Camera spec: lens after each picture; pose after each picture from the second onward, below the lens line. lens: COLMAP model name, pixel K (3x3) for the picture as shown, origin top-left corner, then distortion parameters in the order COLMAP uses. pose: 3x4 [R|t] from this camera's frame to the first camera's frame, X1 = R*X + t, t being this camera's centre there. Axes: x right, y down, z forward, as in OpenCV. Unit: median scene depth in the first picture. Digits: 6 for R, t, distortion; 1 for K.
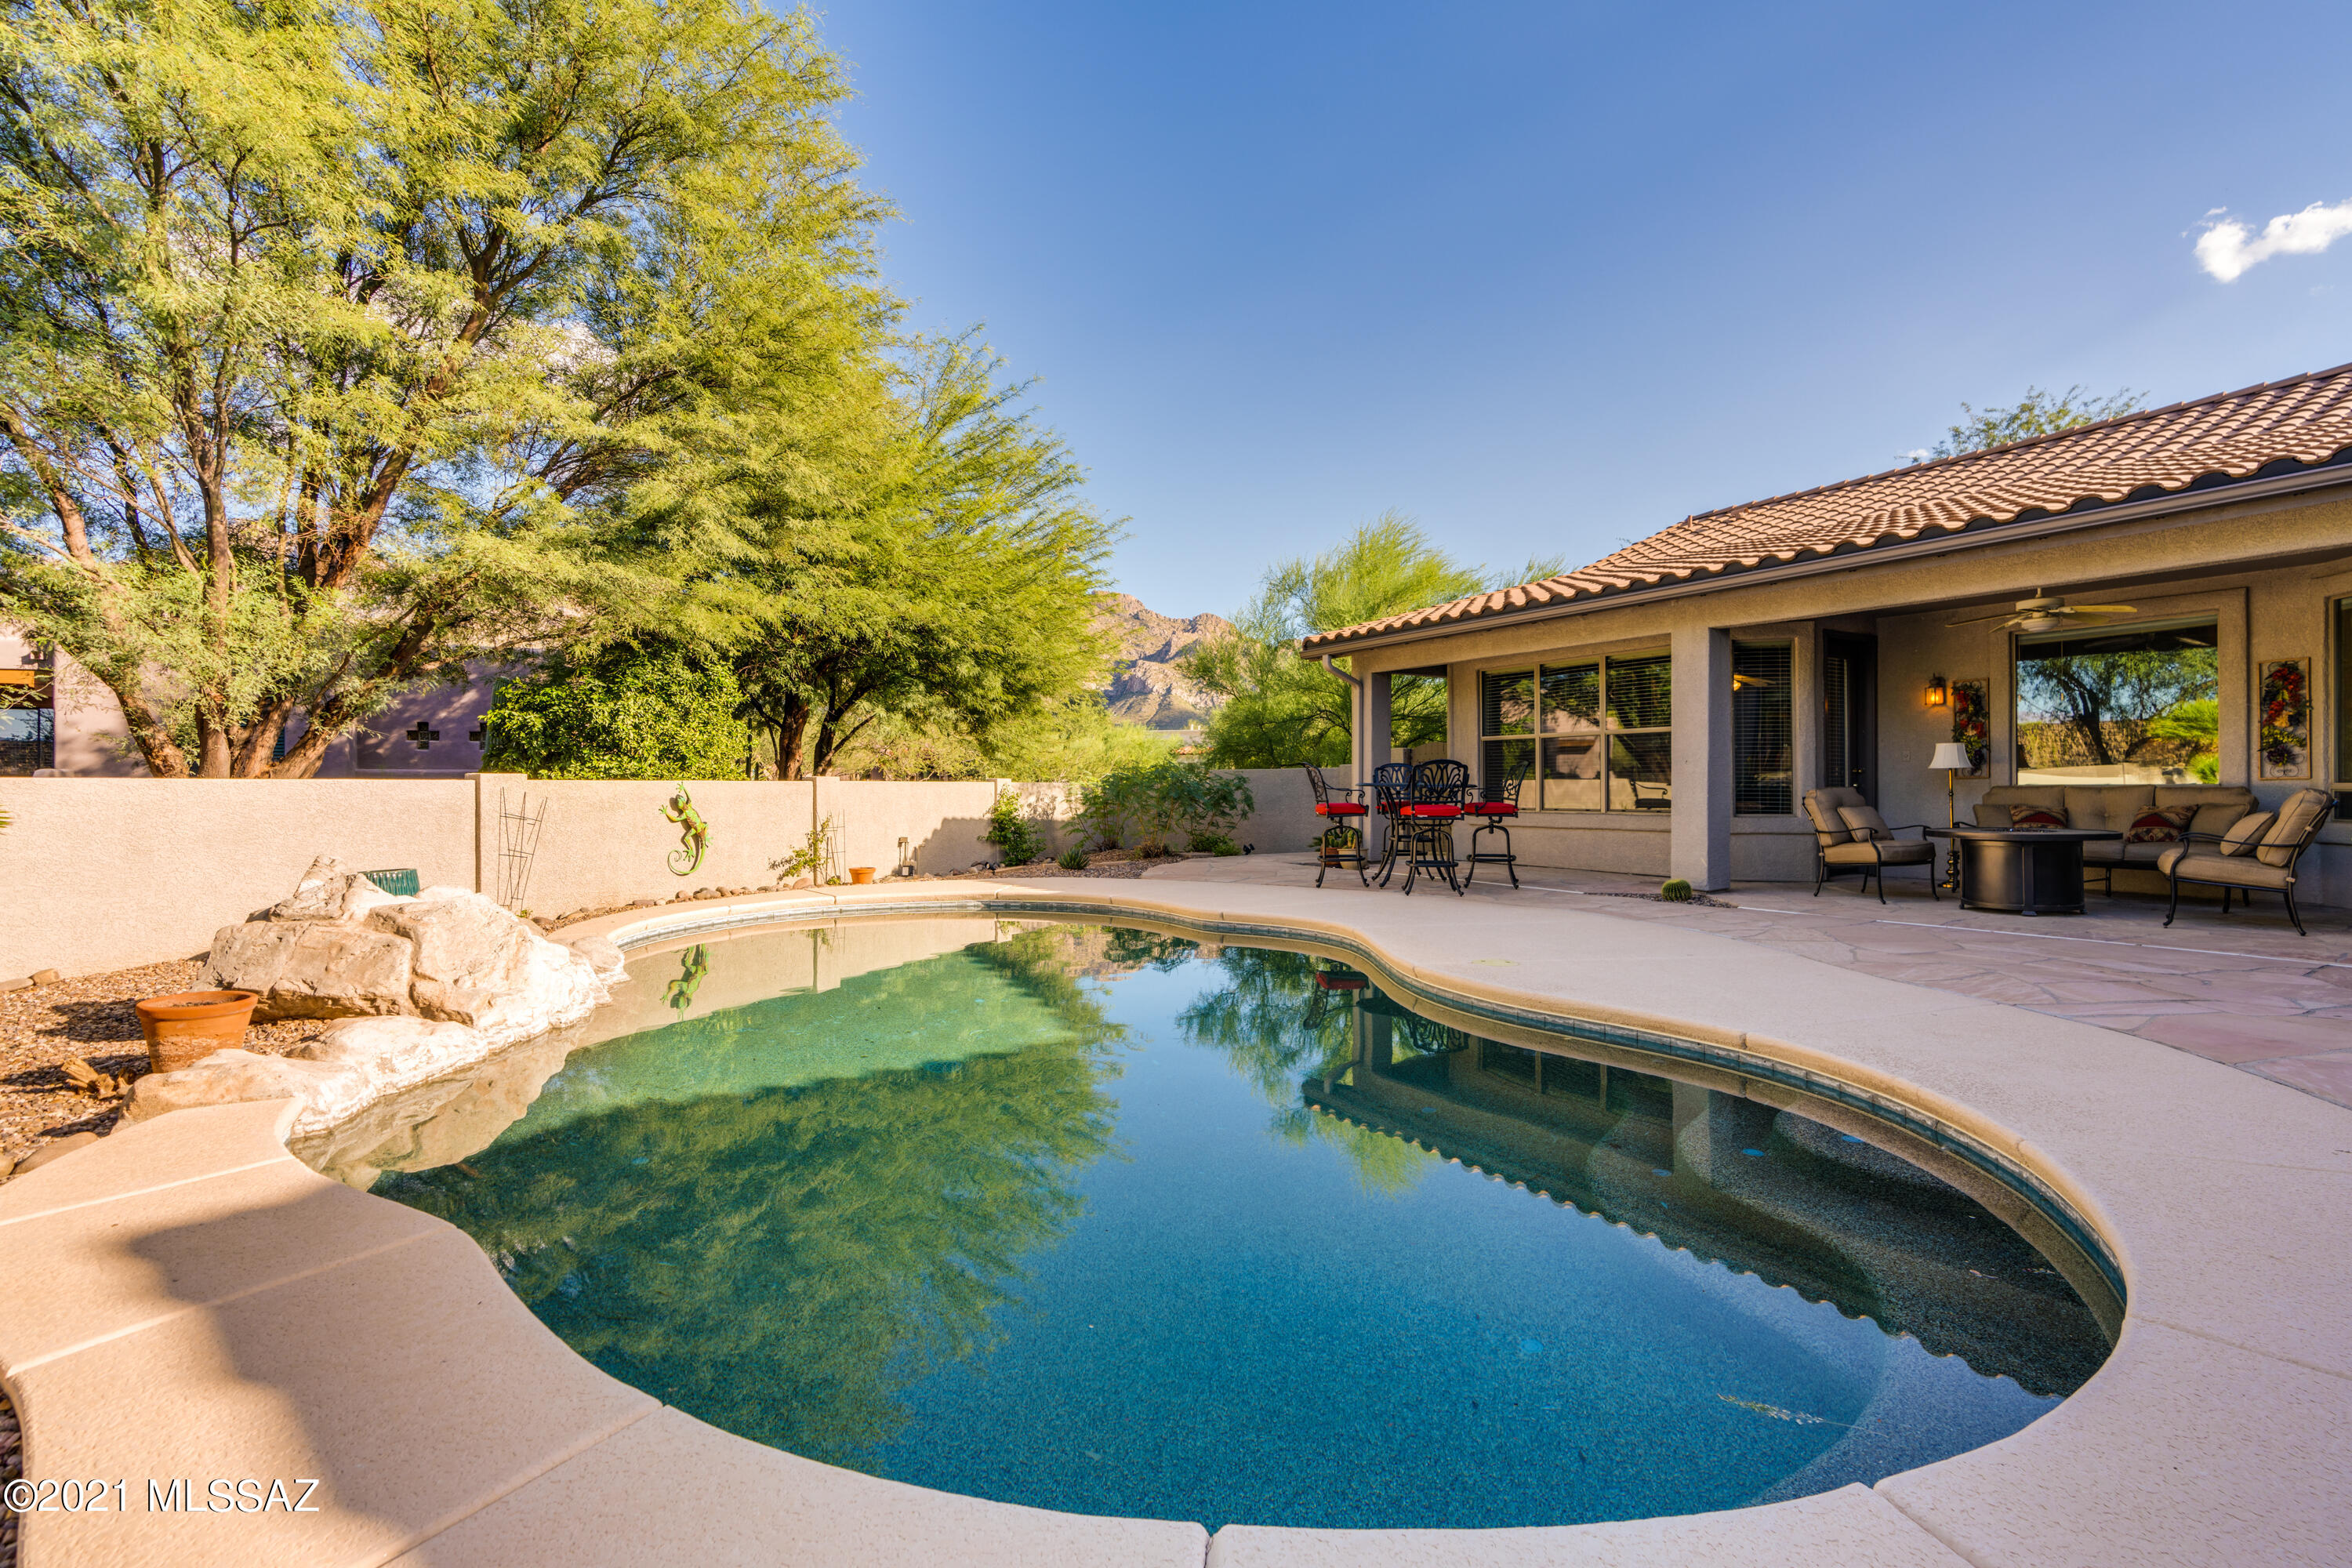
lens RADIAL K [[1272.3, 0, 1176.0], [0, 1272.3, 784.0], [0, 0, 1]] dist [0.035976, -0.000004]
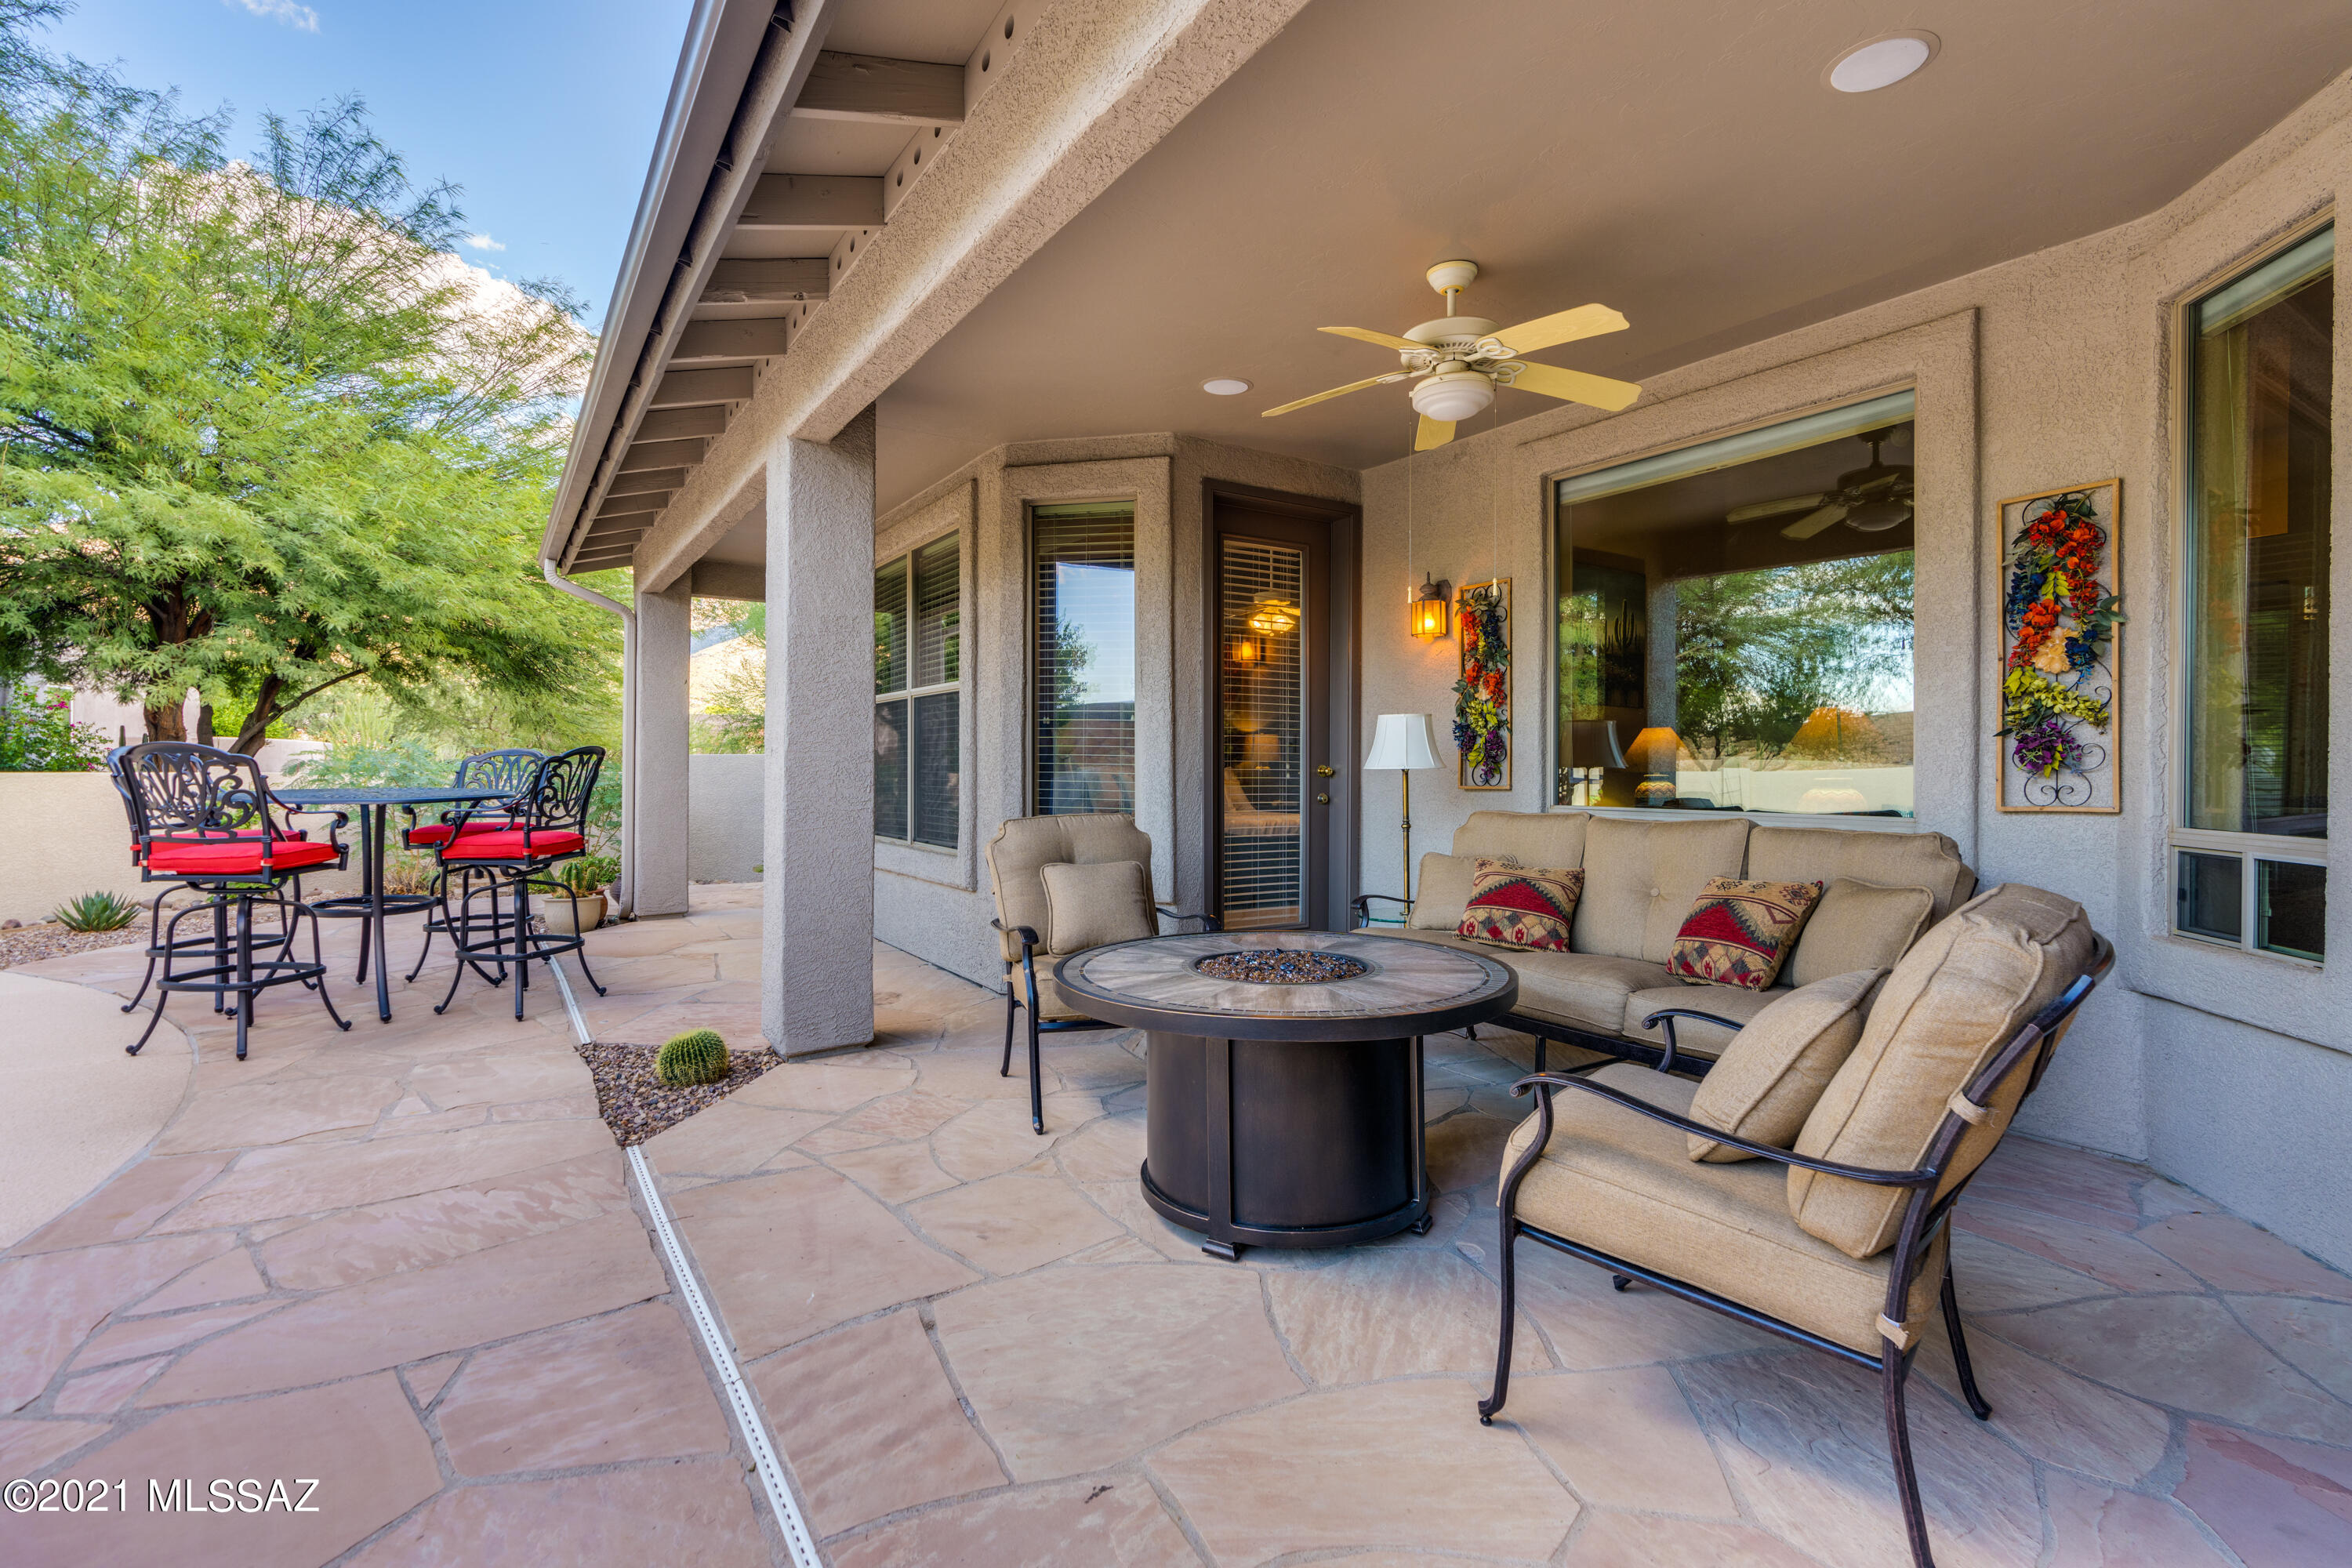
lens RADIAL K [[1247.0, 0, 1176.0], [0, 1247.0, 784.0], [0, 0, 1]] dist [0.000743, 0.000589]
pose [[0.999848, 0.008740, 0.015065, 0.591007], [-0.008919, 0.999890, 0.011855, -0.013606], [-0.014960, -0.011988, 0.999816, 0.646117]]
